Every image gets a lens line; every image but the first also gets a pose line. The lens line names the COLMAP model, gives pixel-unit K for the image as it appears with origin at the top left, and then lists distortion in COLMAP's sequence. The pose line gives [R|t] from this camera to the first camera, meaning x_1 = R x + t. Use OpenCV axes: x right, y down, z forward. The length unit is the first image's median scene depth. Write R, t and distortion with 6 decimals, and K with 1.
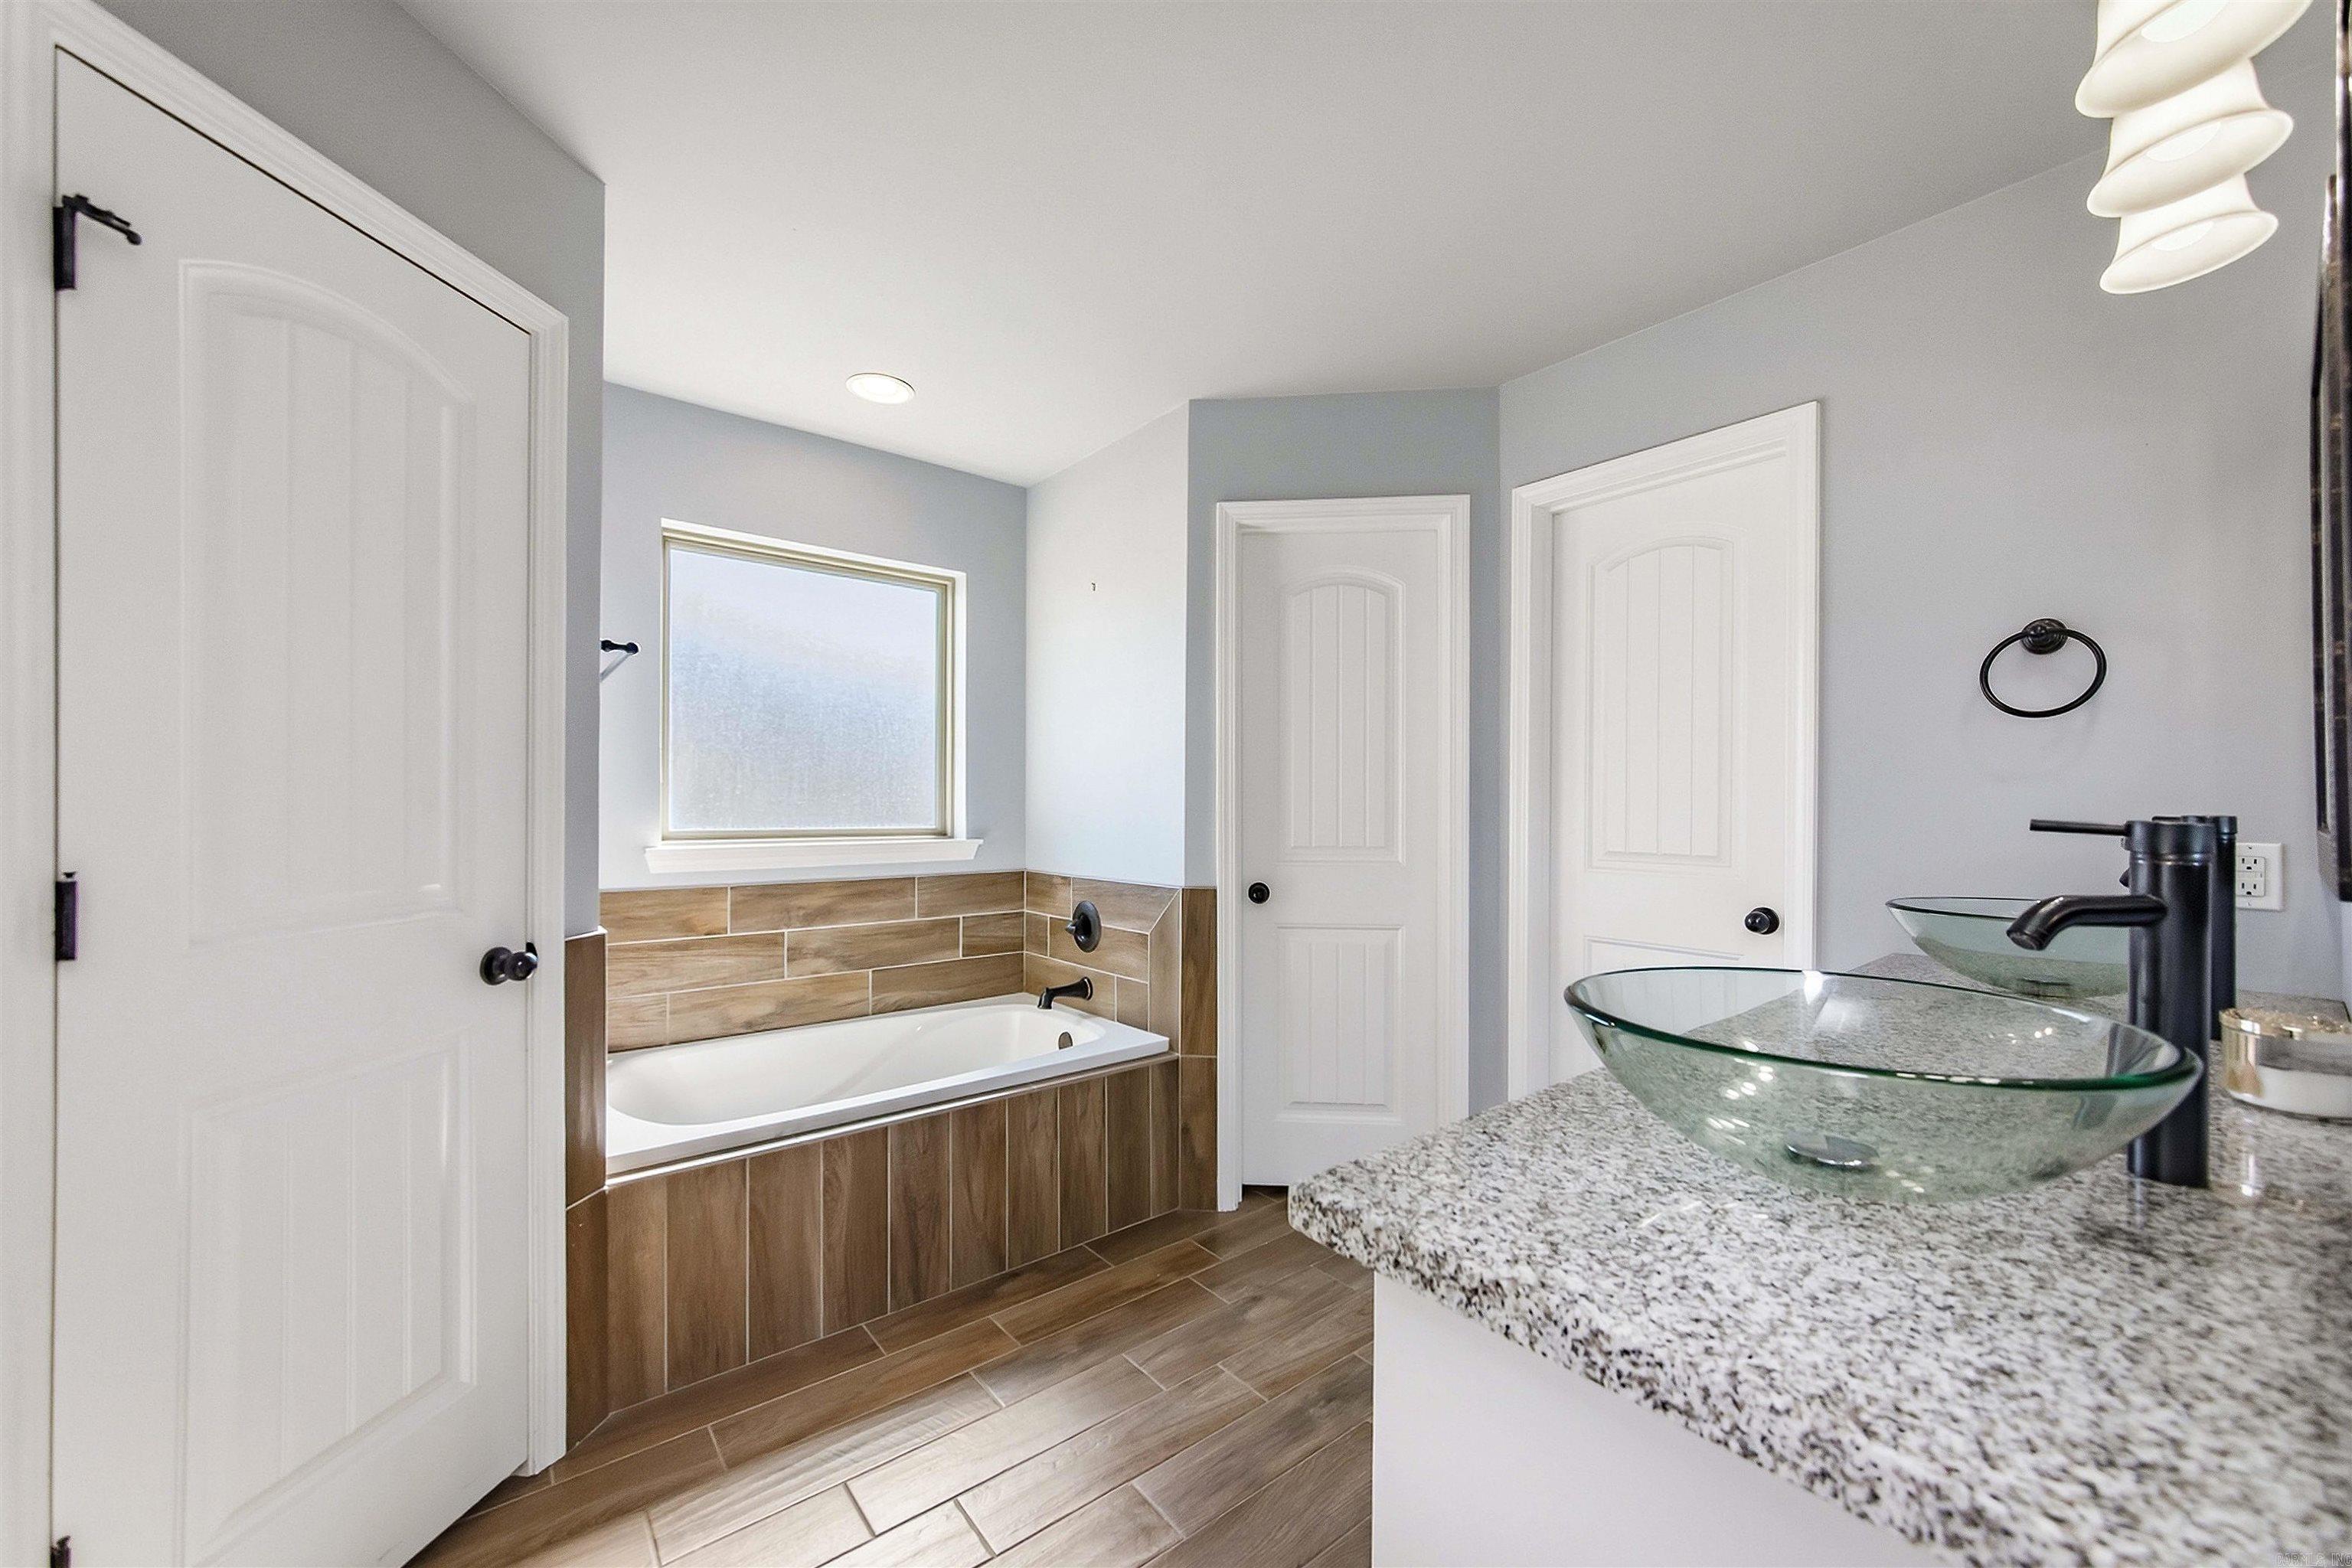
lens RADIAL K [[887.5, 0, 1174.6], [0, 887.5, 799.2], [0, 0, 1]] dist [-0.012125, 0.001190]
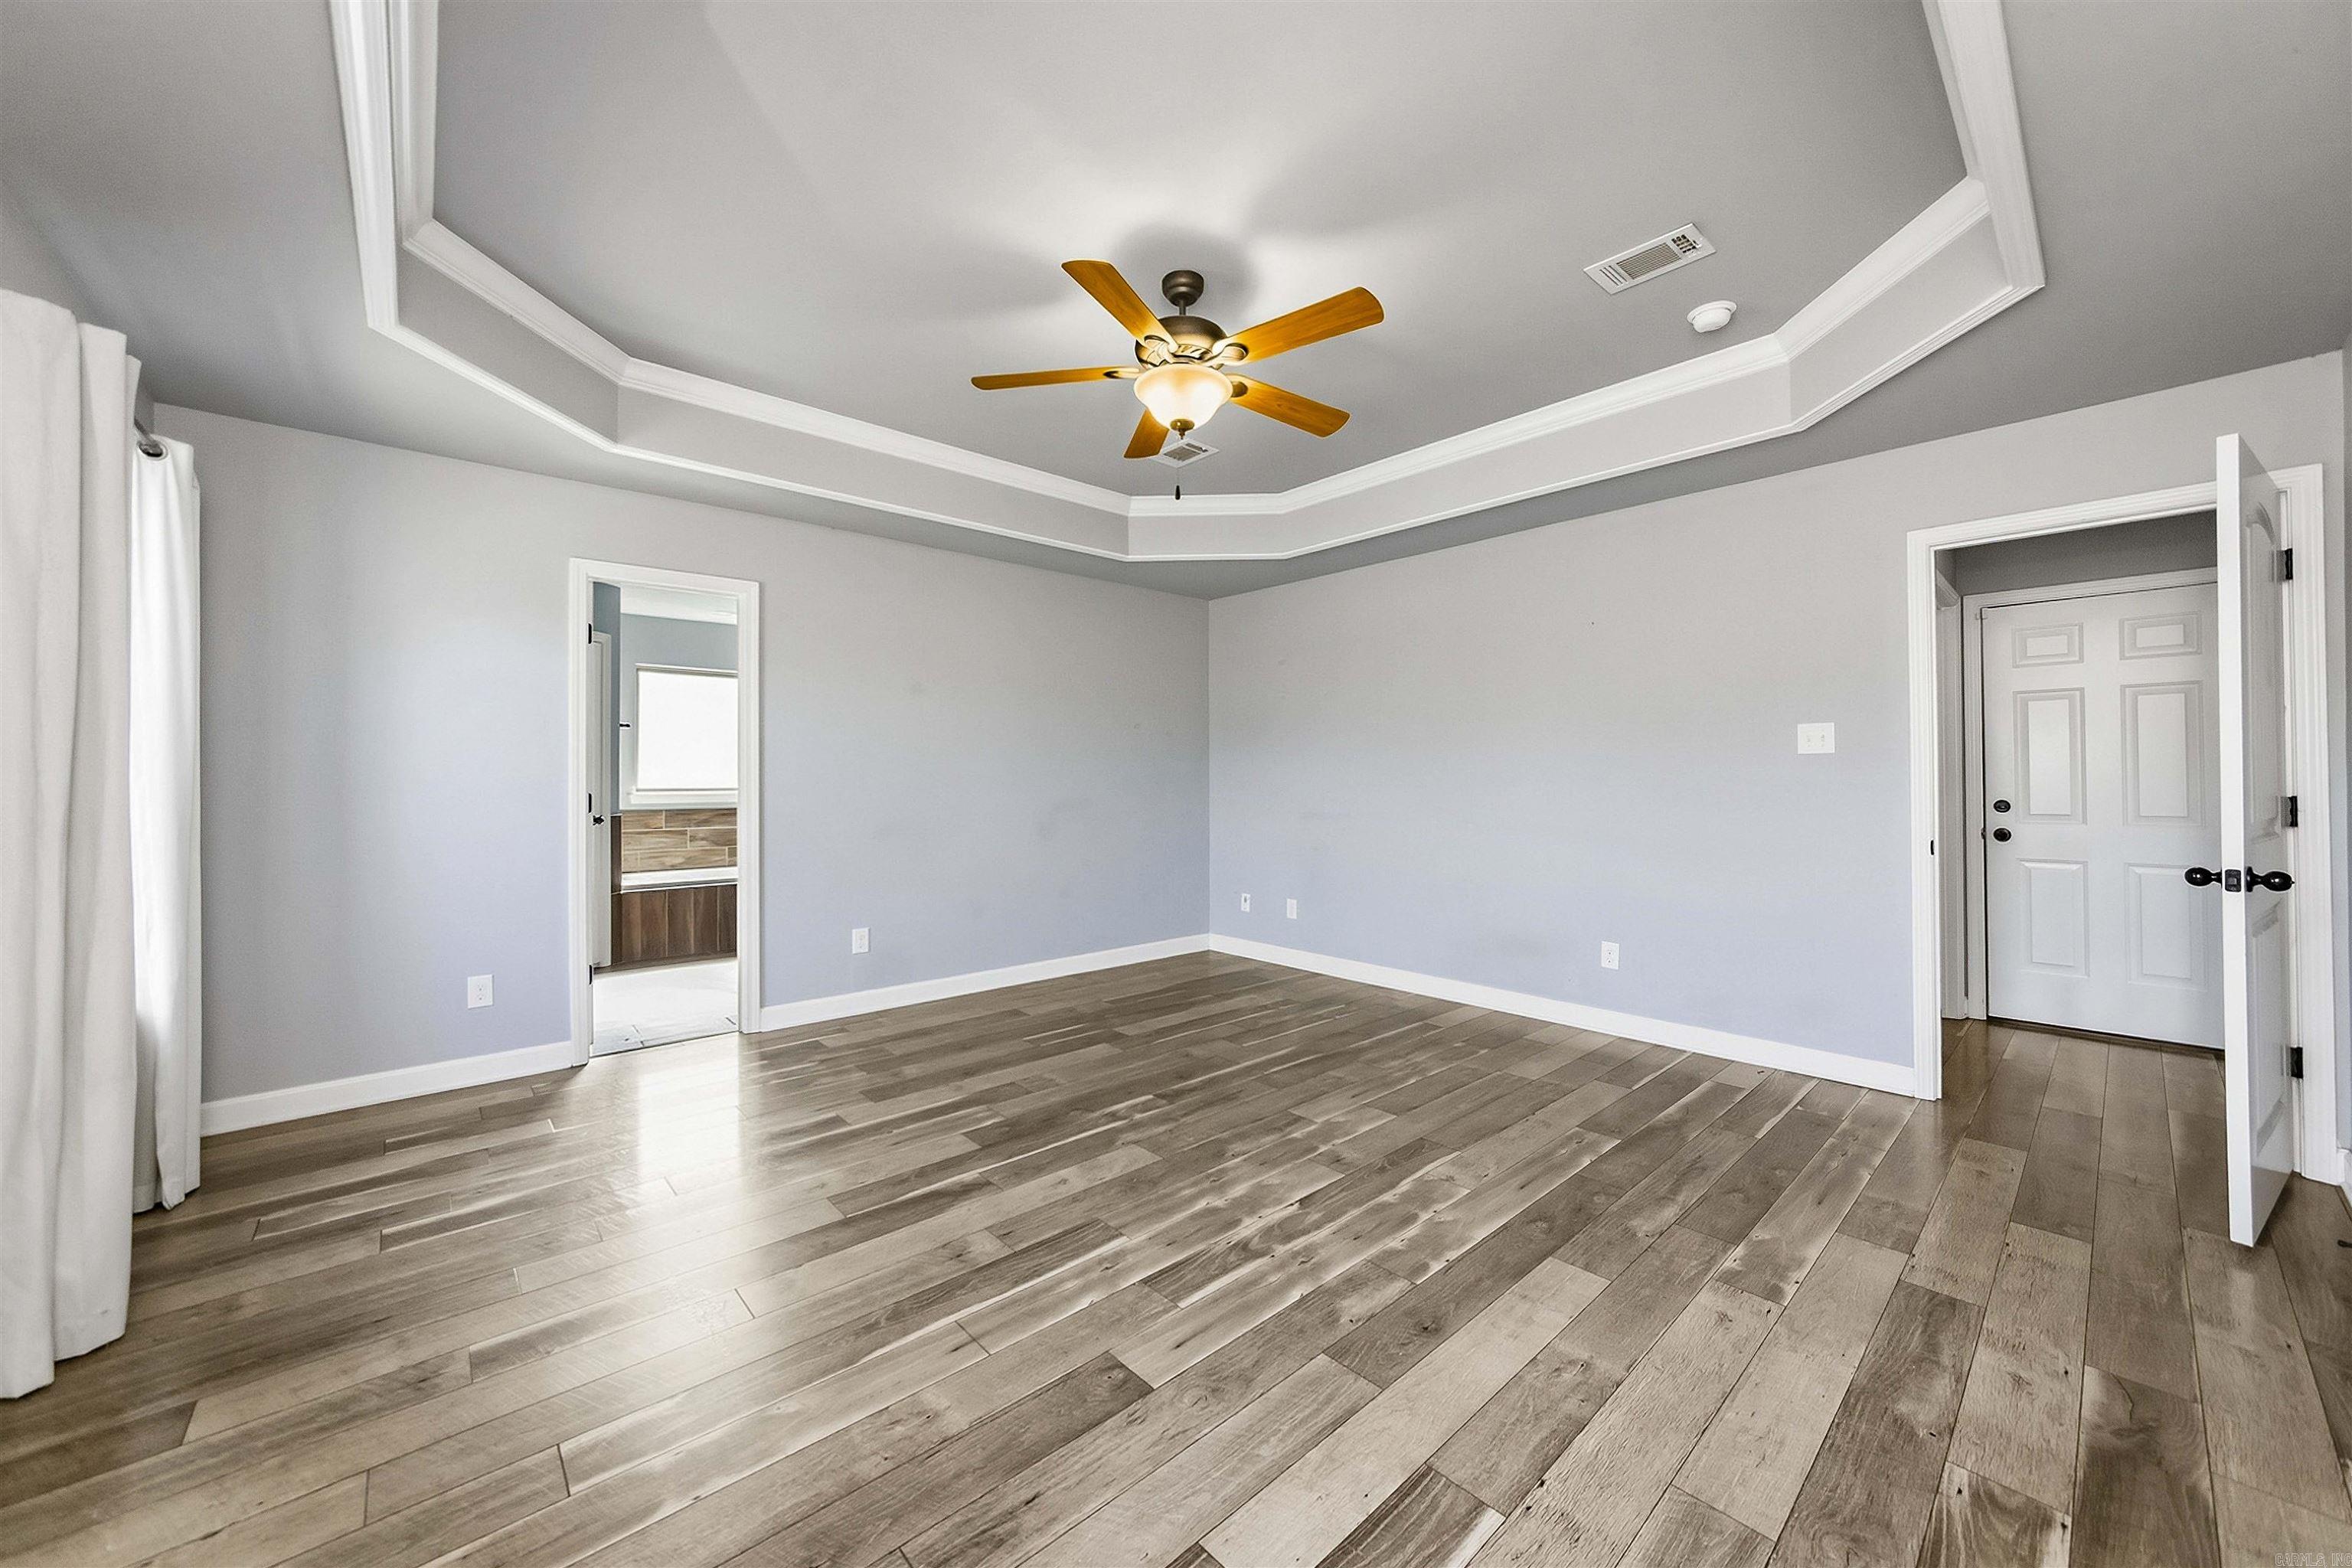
lens RADIAL K [[887.5, 0, 1178.0], [0, 887.5, 776.0], [0, 0, 1]] dist [-0.012125, 0.001190]
pose [[0.999277, -0.005298, 0.037655, 0.814723], [0.005324, 0.999986, -0.000573, 0.012883], [-0.037652, 0.000773, 0.999291, -1.478809]]
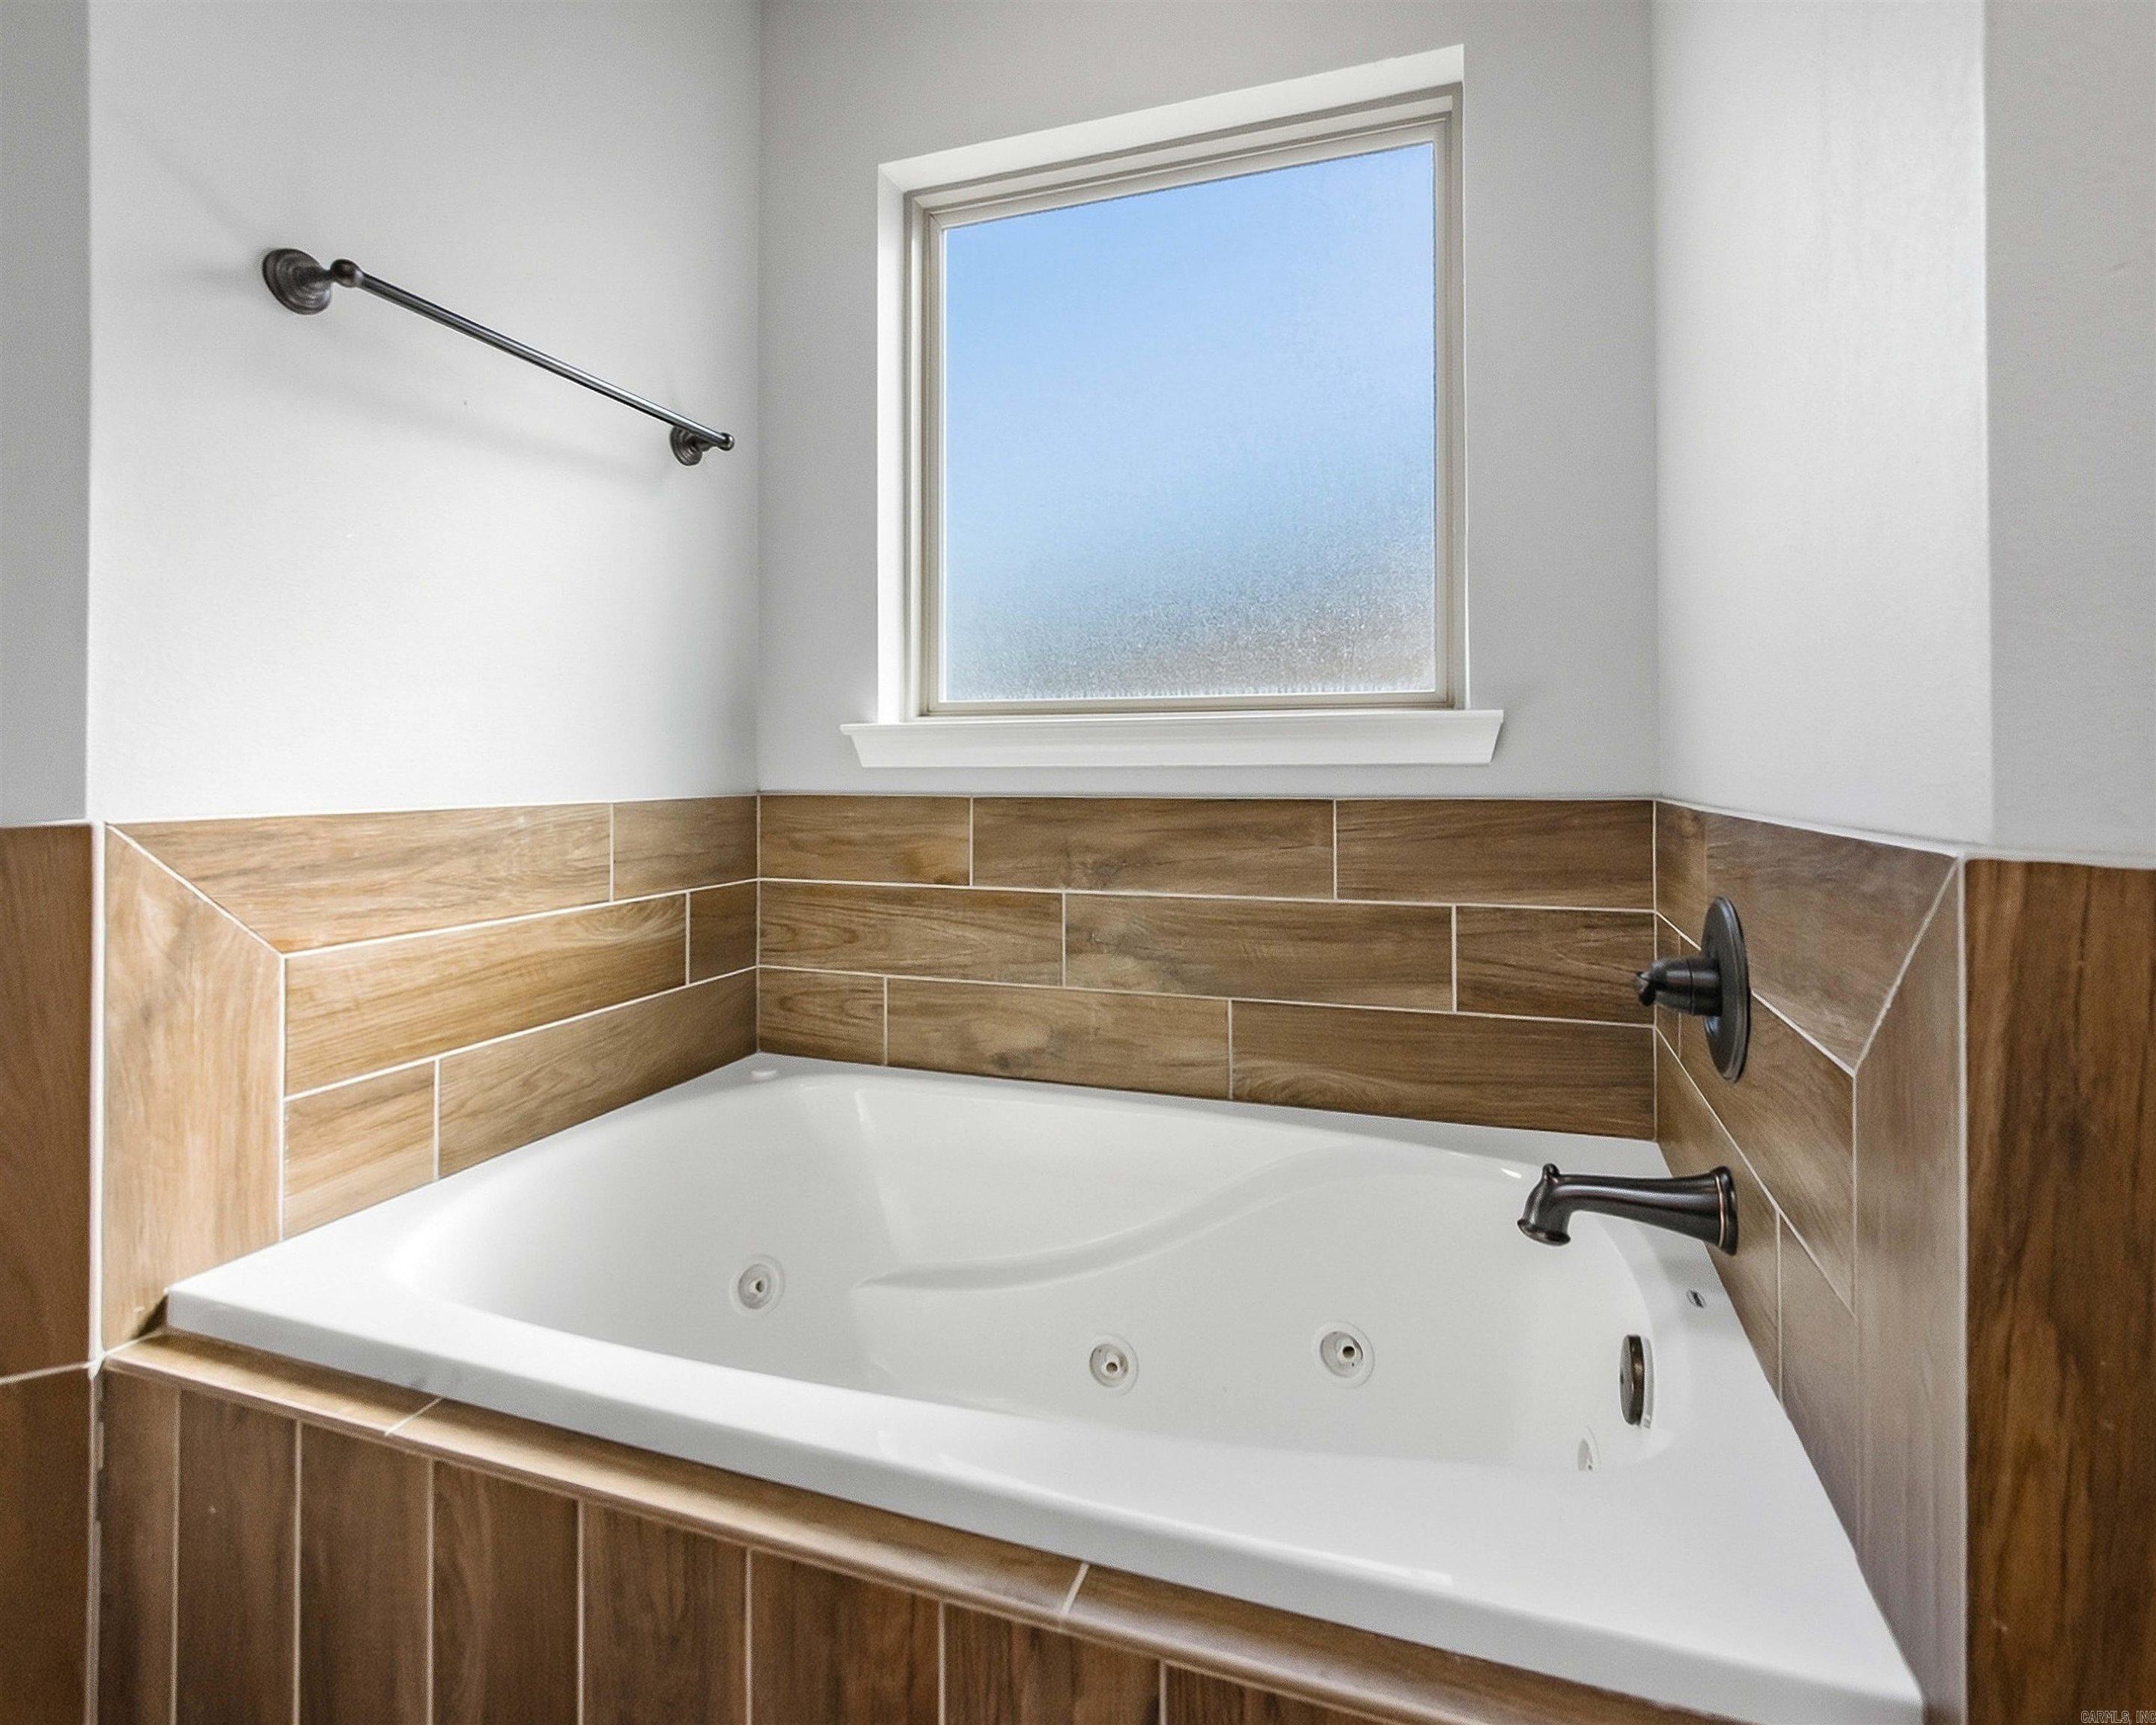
lens RADIAL K [[1023.6, 0, 1145.3], [0, 1023.6, 765.1], [0, 0, 1]] dist [0.001869, 0.000462]
pose [[0.534651, -0.004707, -0.845060, 0.079195], [0.012451, 0.999920, 0.002307, 0.076614], [0.844981, -0.011755, 0.534667, 0.733279]]
